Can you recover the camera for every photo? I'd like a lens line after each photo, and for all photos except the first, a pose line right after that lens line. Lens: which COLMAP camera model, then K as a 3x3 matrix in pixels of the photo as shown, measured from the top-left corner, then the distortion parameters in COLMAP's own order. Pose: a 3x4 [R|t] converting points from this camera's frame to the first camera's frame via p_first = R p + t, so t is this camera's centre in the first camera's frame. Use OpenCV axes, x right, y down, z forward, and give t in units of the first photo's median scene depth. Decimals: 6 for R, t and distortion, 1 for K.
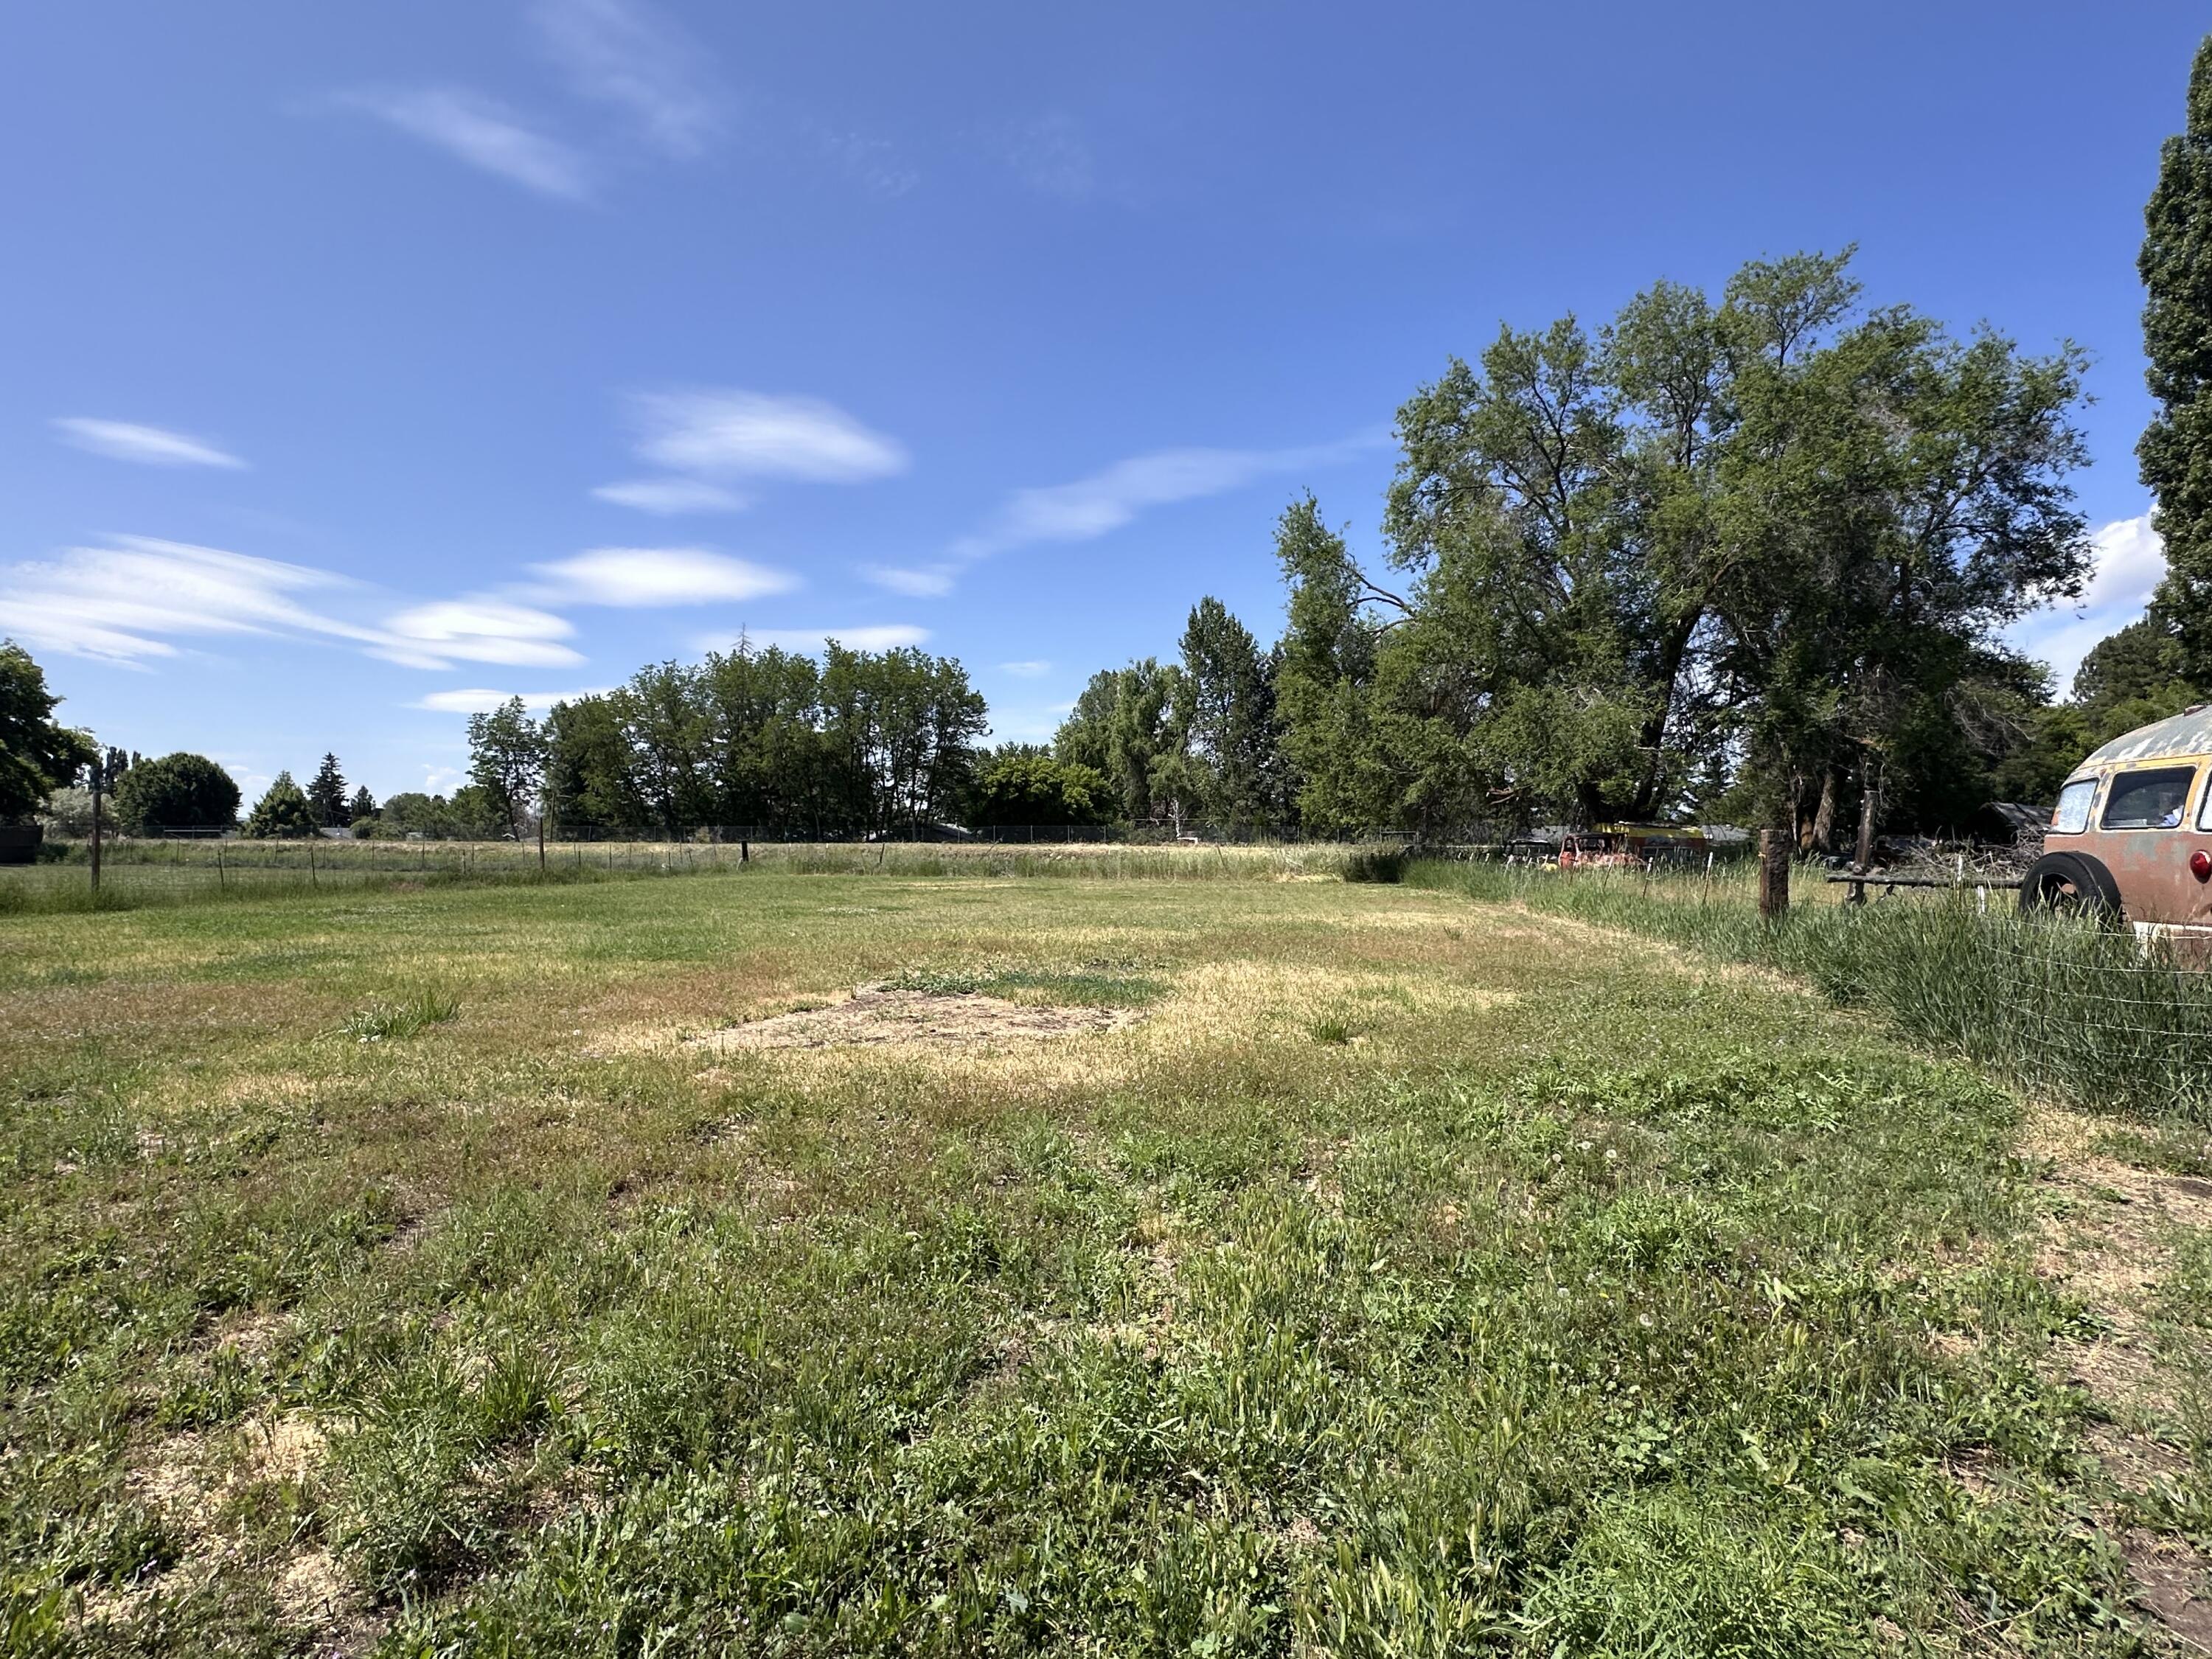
lens RADIAL K [[1141.9, 0, 1099.0], [0, 1141.9, 830.4], [0, 0, 1]] dist [0.000736, -0.000446]
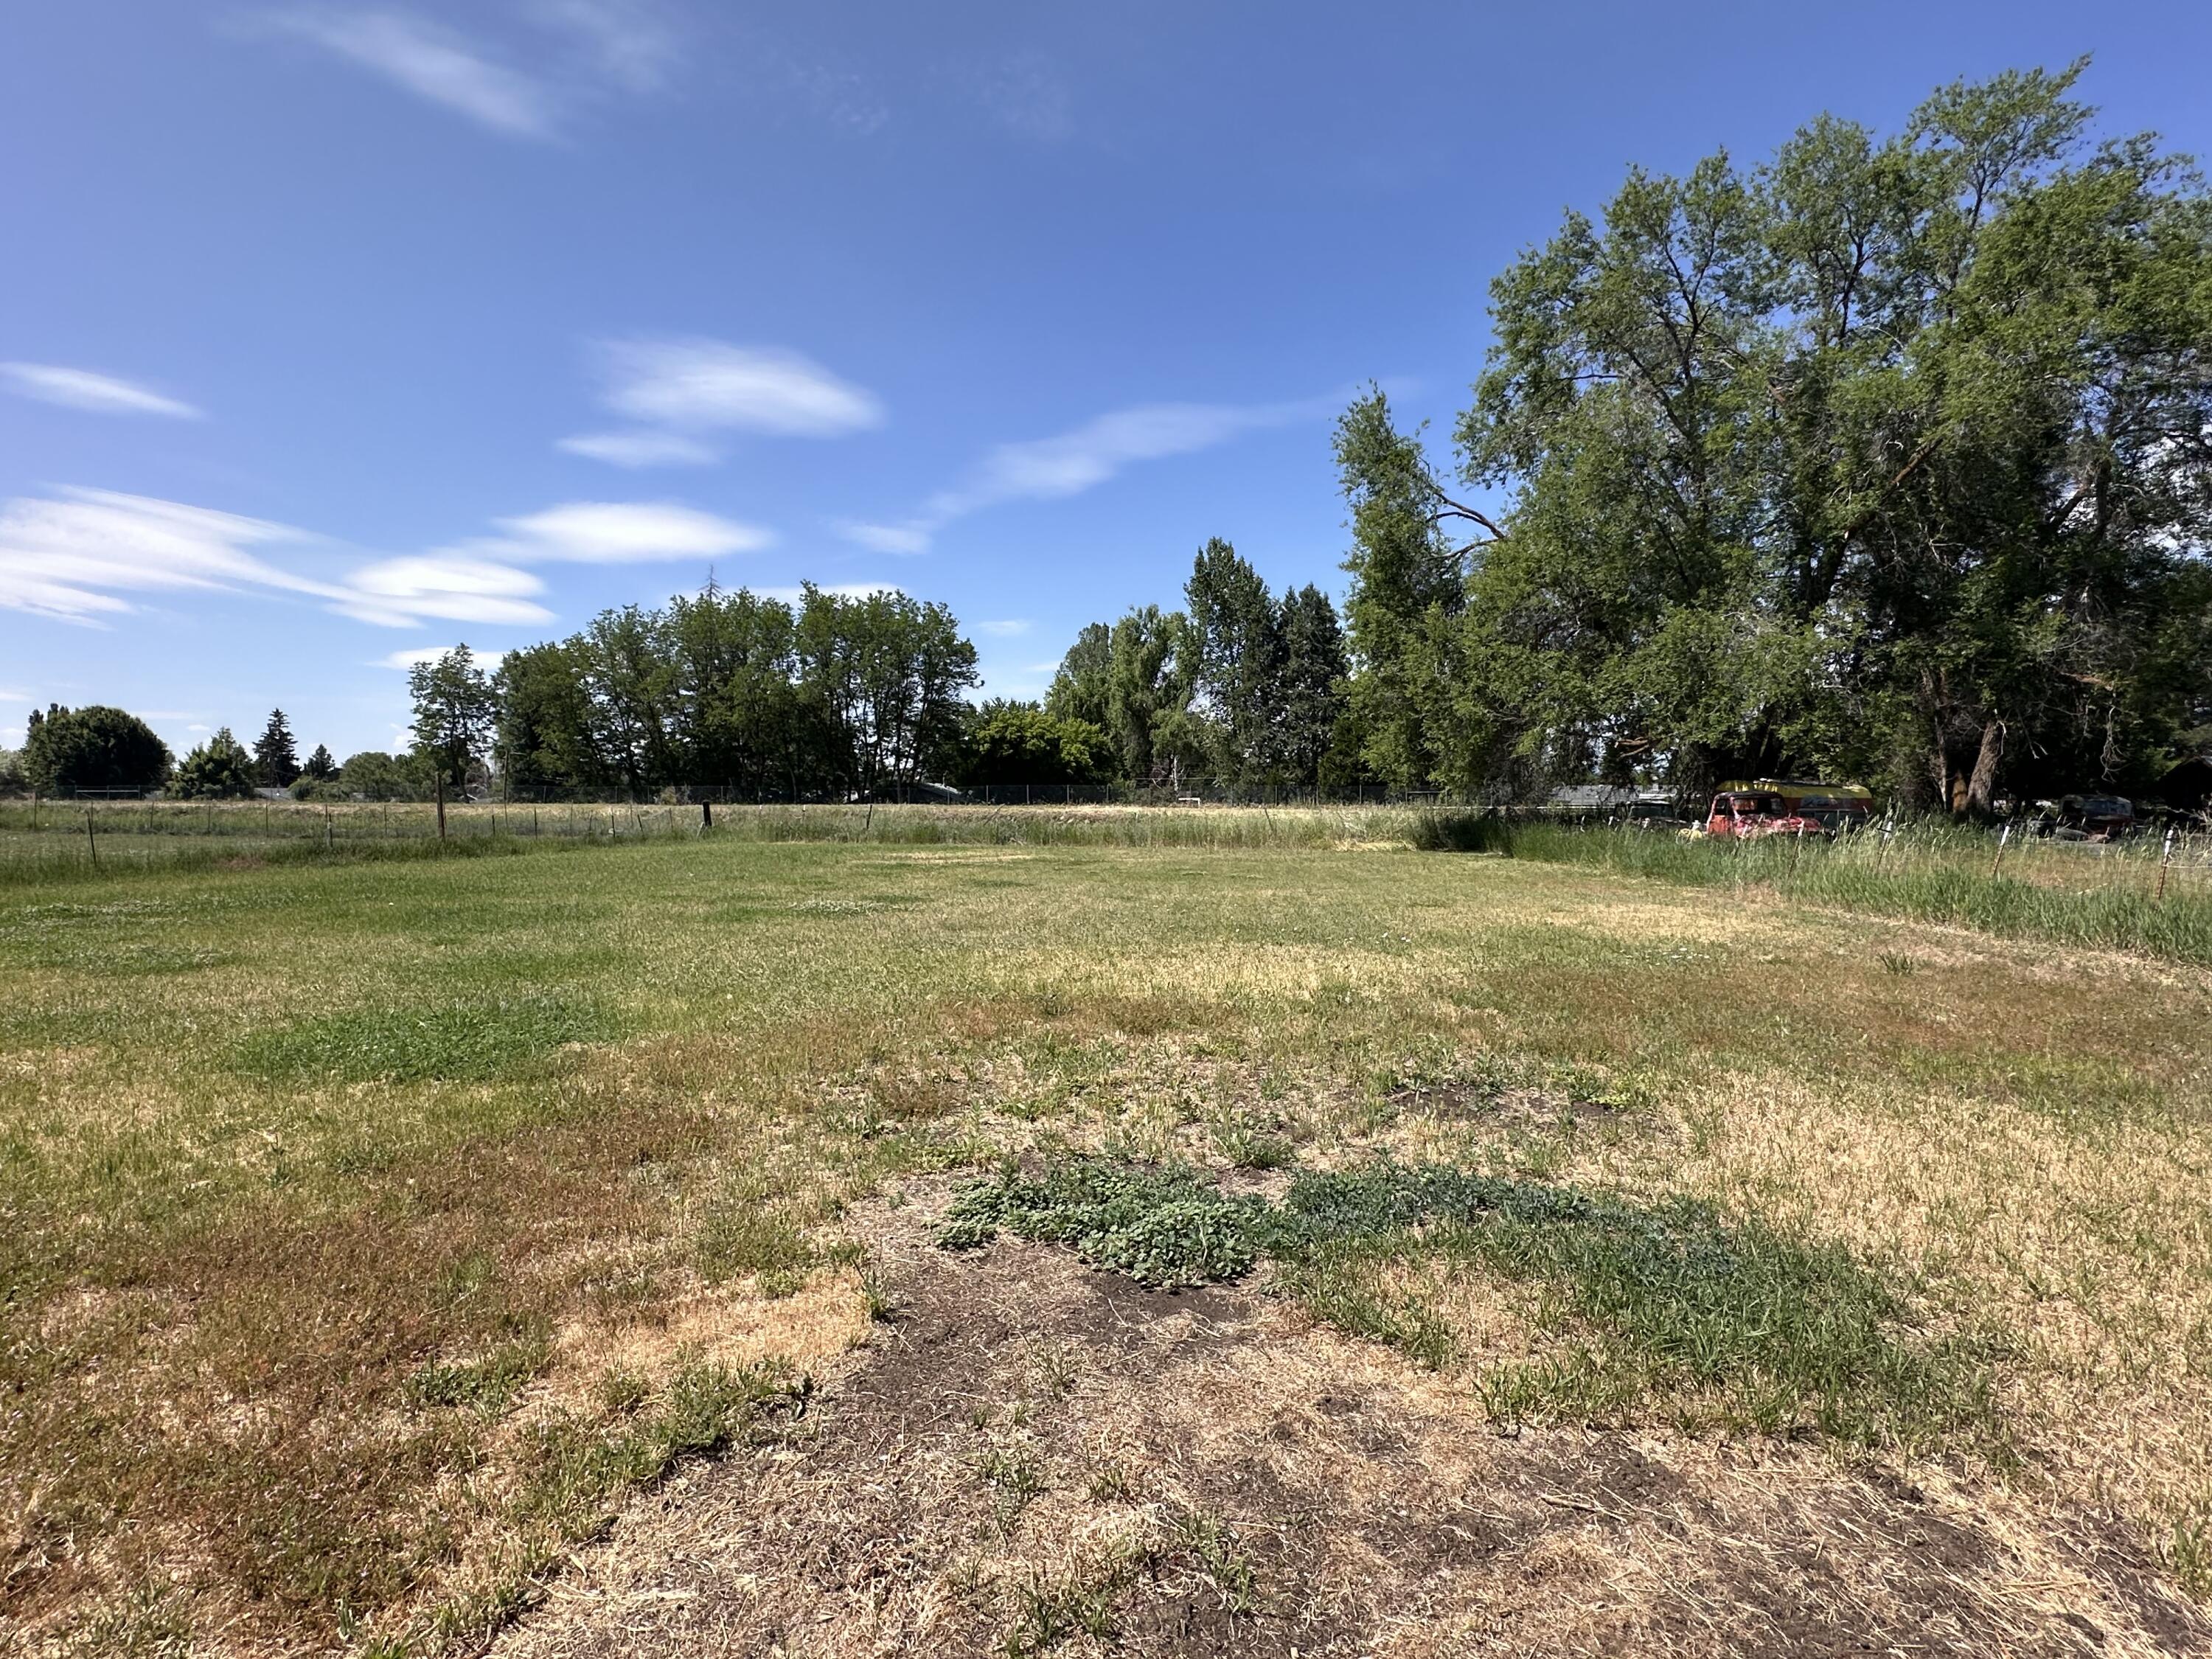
lens RADIAL K [[1142.5, 0, 1106.0], [0, 1142.5, 829.5], [0, 0, 1]] dist [-0.001178, 0.000299]
pose [[0.999720, -0.001062, 0.023642, -0.016483], [0.000264, 0.999430, 0.033753, 0.000449], [-0.023665, -0.033737, 0.999151, 0.070473]]
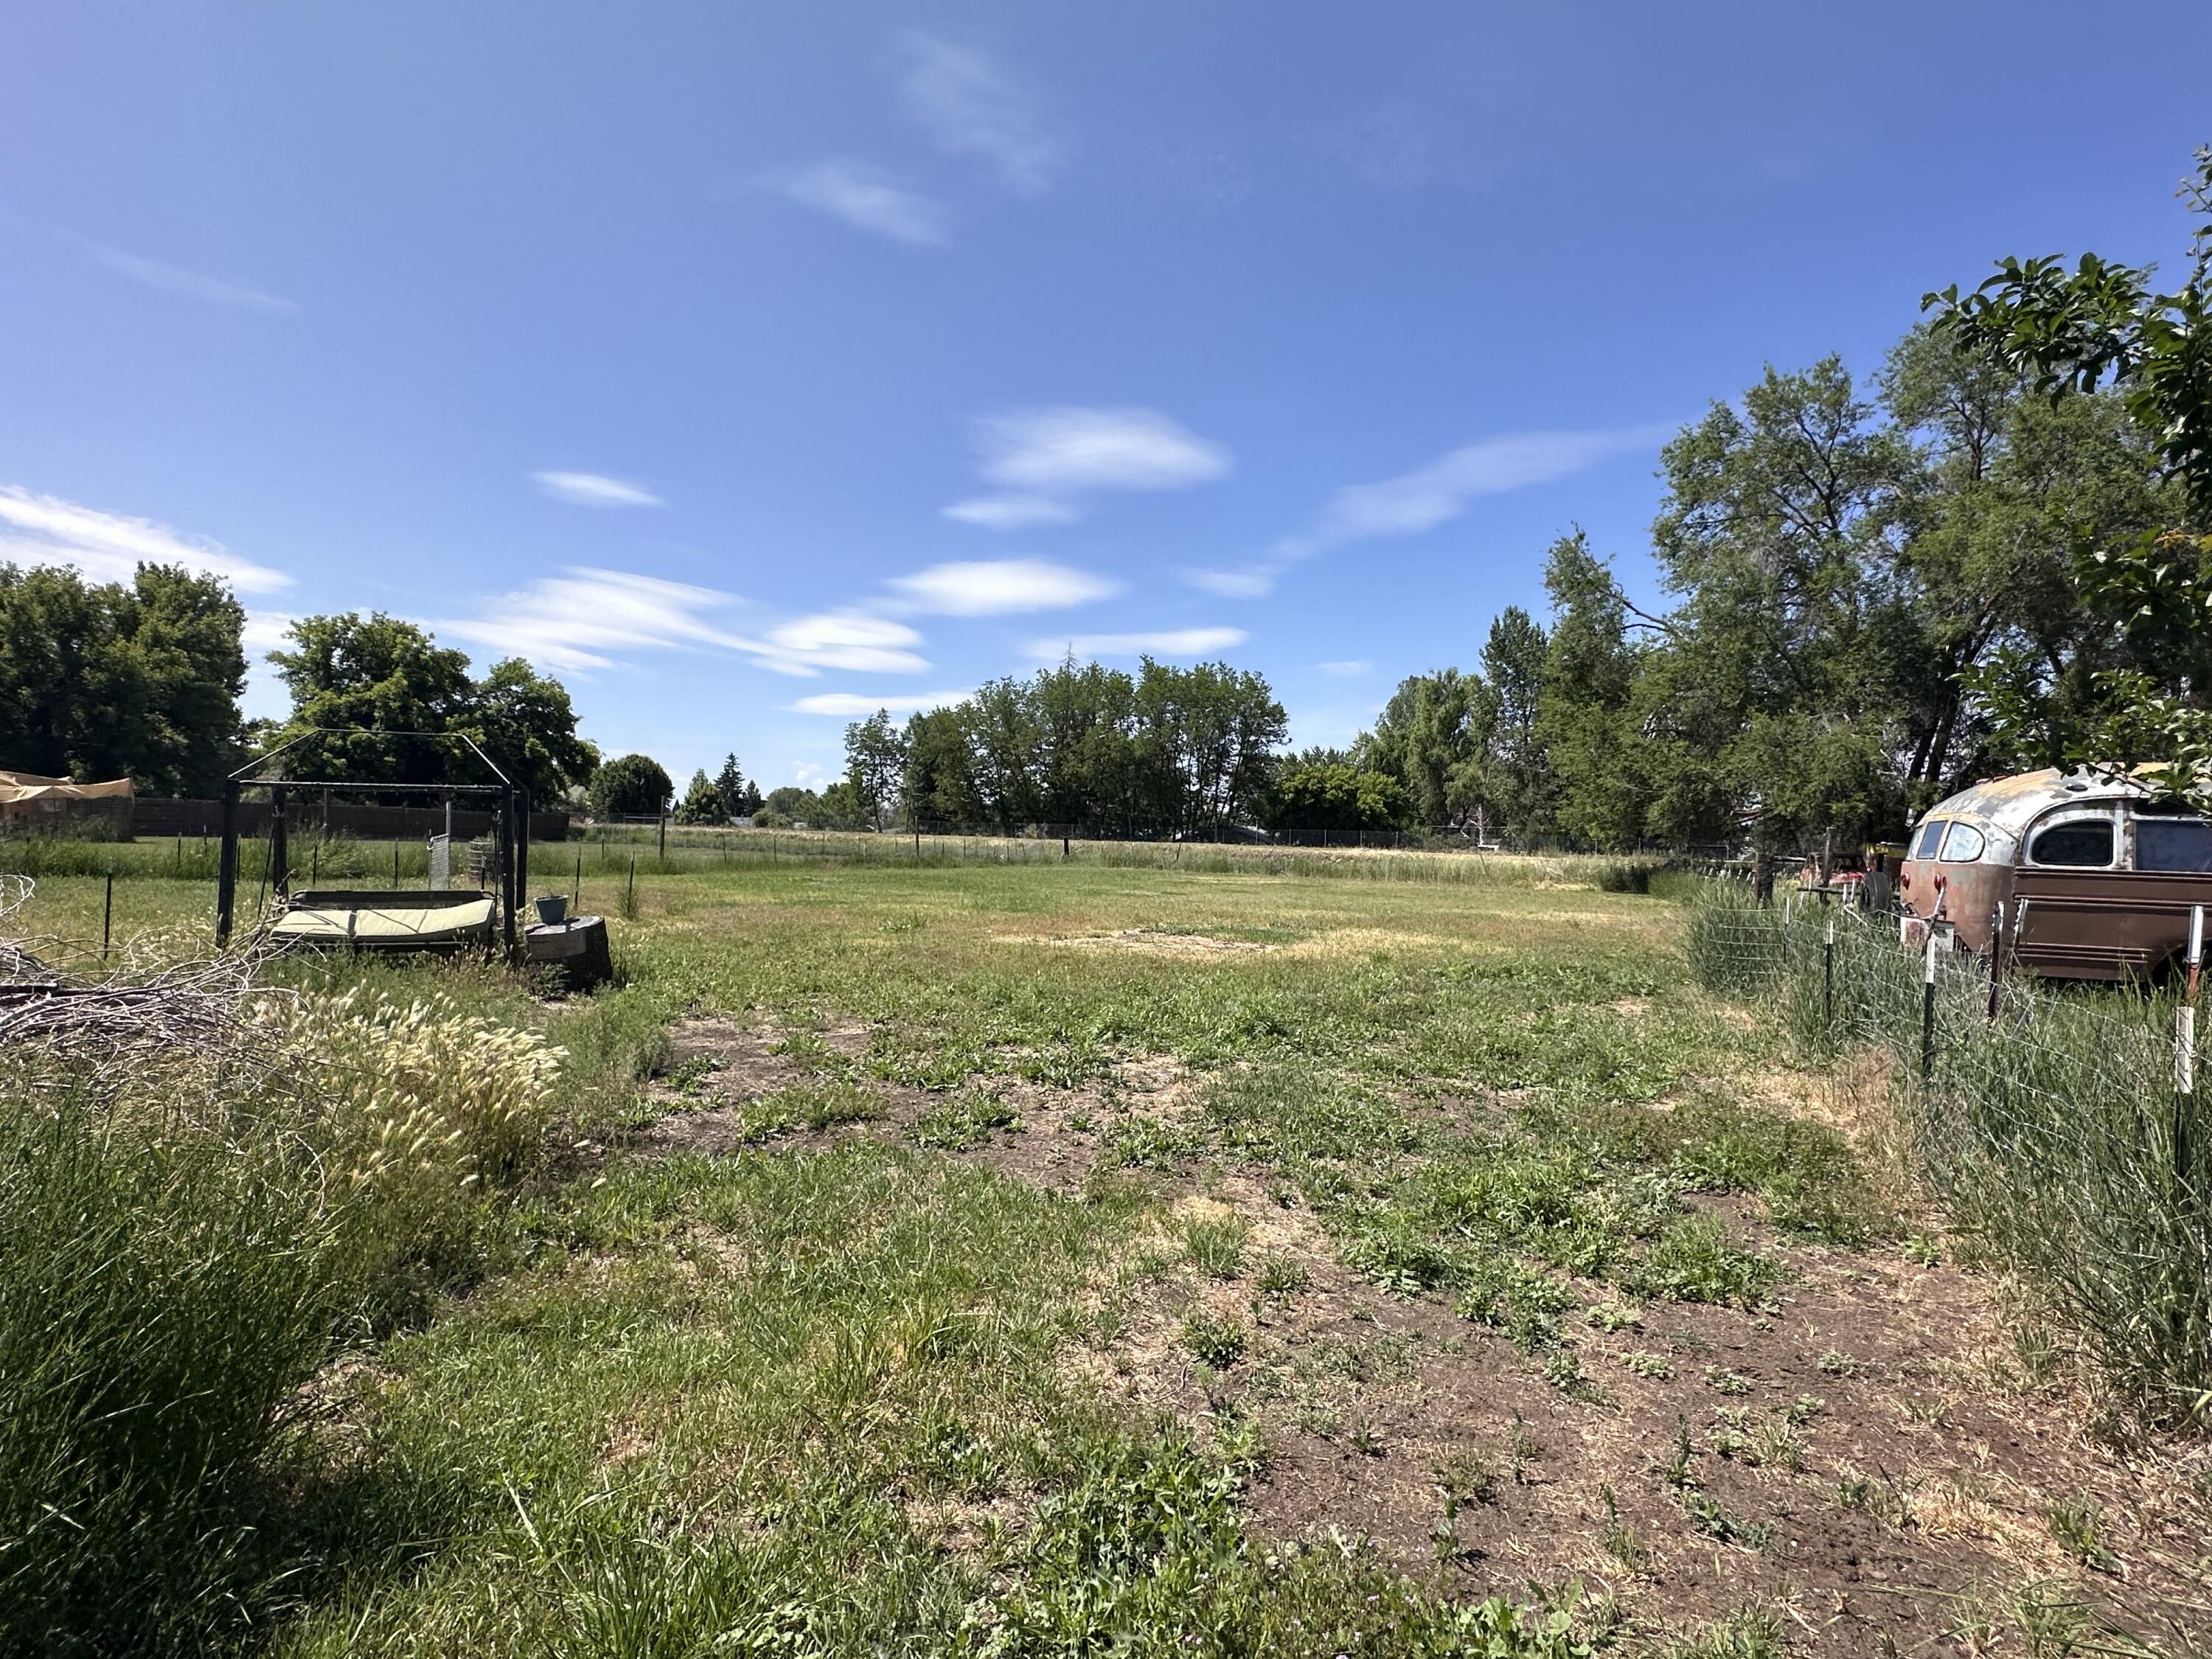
lens RADIAL K [[1141.9, 0, 1099.0], [0, 1141.9, 830.4], [0, 0, 1]] dist [0.000736, -0.000446]
pose [[0.962844, 0.024374, -0.268956, 0.021599], [-0.024548, 0.999695, 0.002719, -0.001389], [0.268940, 0.003984, 0.963149, -0.069740]]
